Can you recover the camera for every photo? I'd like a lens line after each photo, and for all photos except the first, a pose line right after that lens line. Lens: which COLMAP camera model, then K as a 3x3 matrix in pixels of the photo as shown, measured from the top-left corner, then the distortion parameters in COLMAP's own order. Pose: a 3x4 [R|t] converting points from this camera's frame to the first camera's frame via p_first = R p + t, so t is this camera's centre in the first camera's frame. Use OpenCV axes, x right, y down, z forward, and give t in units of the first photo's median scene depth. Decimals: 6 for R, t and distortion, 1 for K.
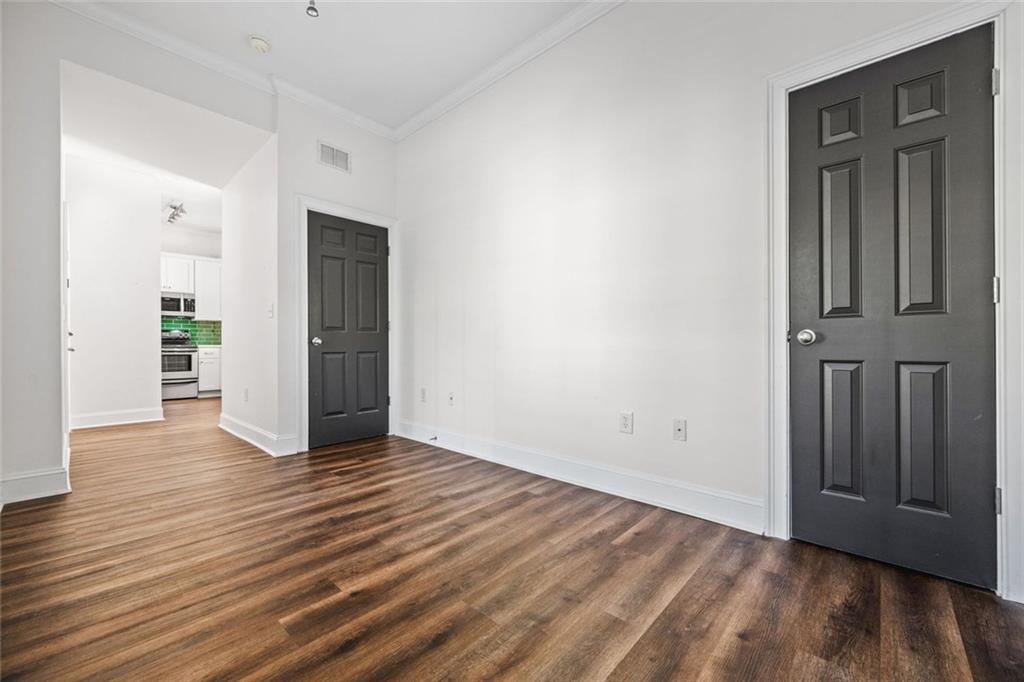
lens RADIAL K [[419.6, 0, 515.9], [0, 419.6, 343.8], [0, 0, 1]] dist [-0.003838, -0.000914]
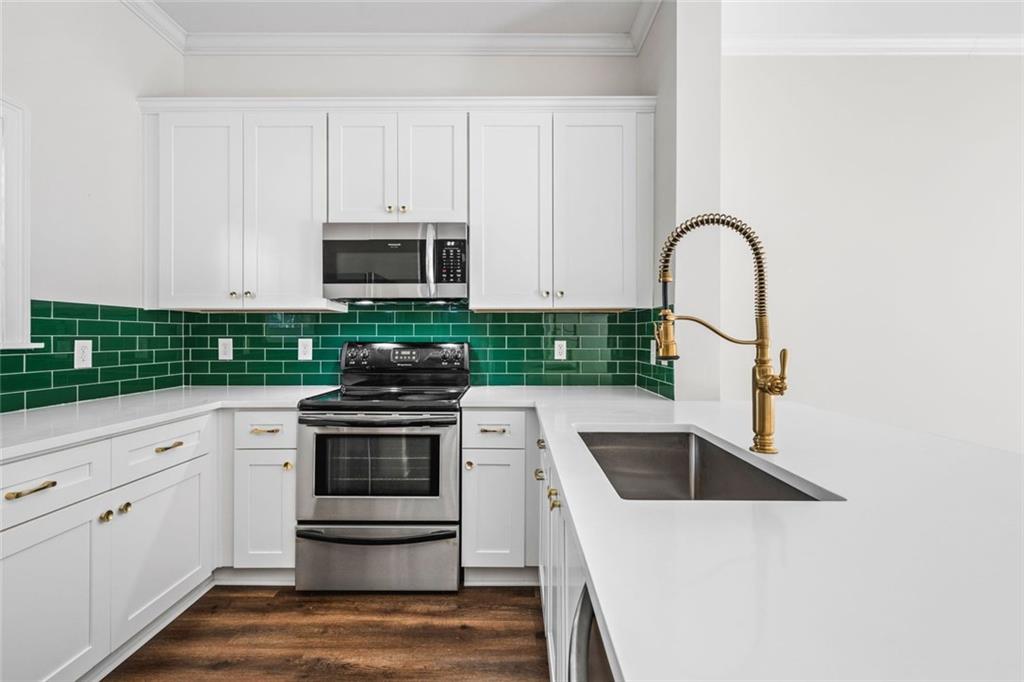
lens RADIAL K [[459.5, 0, 510.3], [0, 459.5, 337.8], [0, 0, 1]] dist [-0.003110, -0.000476]
pose [[0.688635, 0.001059, -0.725108, -0.491713], [-0.000267, 0.999999, 0.001207, -0.036028], [0.725108, -0.000637, 0.688634, 0.773328]]
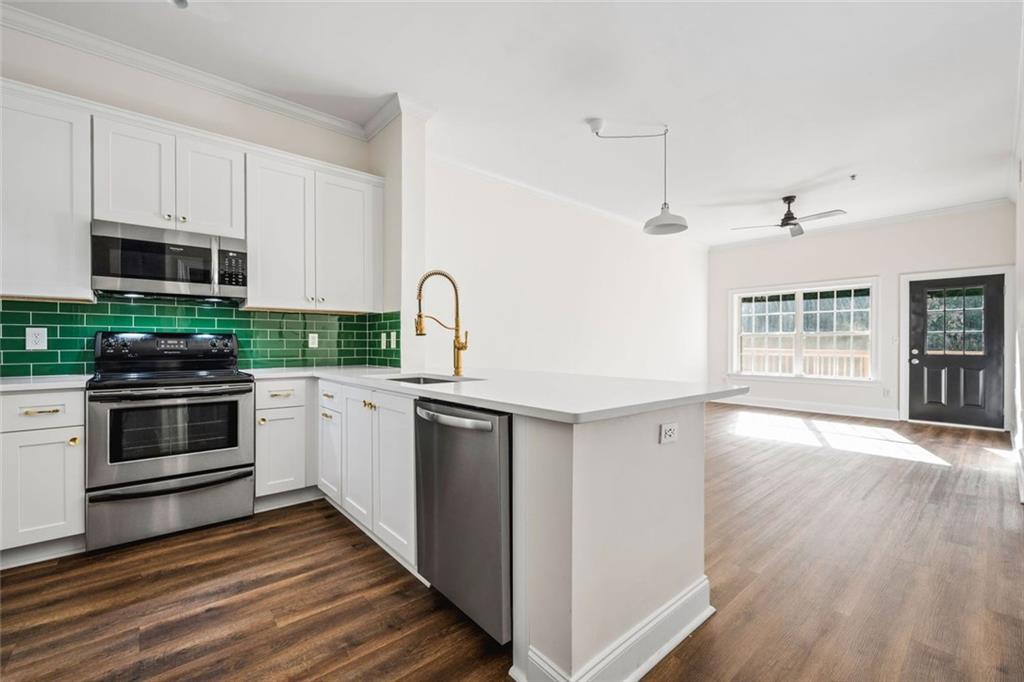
lens RADIAL K [[425.8, 0, 513.9], [0, 425.8, 342.9], [0, 0, 1]] dist [-0.002047, 0.001047]
pose [[0.996217, 0.000542, -0.086898, -0.471602], [-0.000619, 0.999999, -0.000850, -0.022967], [0.086898, 0.000900, 0.996217, 0.610187]]
